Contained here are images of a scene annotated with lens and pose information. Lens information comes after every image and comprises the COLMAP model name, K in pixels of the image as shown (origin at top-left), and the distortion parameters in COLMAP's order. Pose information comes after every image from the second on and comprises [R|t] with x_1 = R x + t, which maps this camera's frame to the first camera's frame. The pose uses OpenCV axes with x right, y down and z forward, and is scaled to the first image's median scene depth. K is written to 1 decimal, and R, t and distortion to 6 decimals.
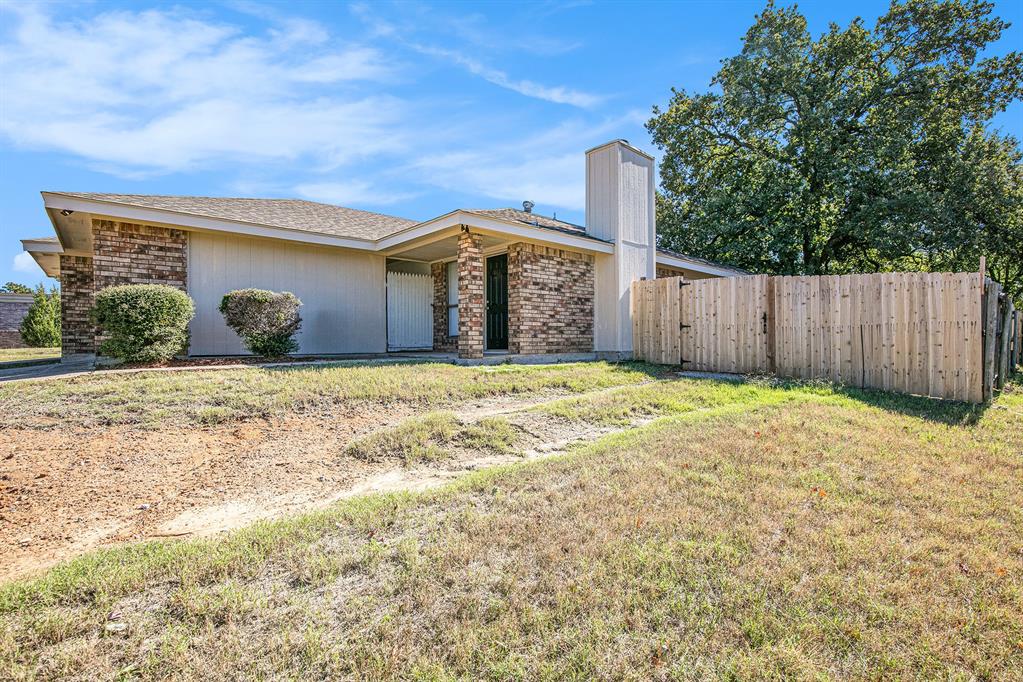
lens RADIAL K [[489.6, 0, 516.1], [0, 489.6, 341.0], [0, 0, 1]] dist [-0.003226, -0.000511]
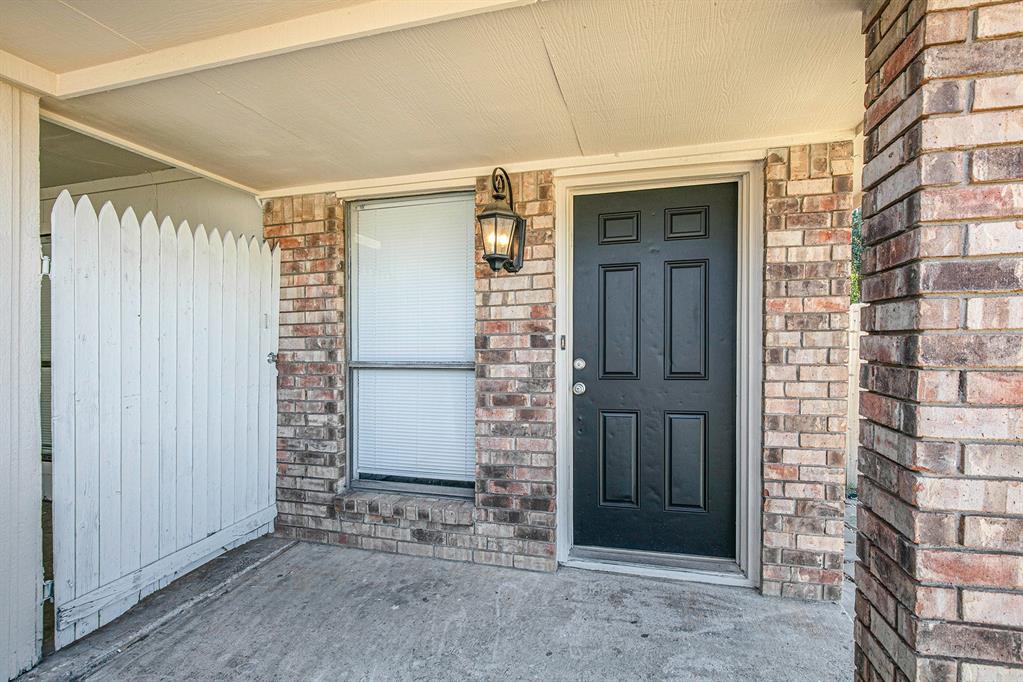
lens RADIAL K [[489.6, 0, 506.1], [0, 489.6, 338.6], [0, 0, 1]] dist [-0.003226, -0.000511]
pose [[0.830879, -0.001821, 0.556451, -0.217143], [-0.000070, 0.999994, 0.003378, -0.086412], [-0.556454, -0.002846, 0.830874, 0.735056]]
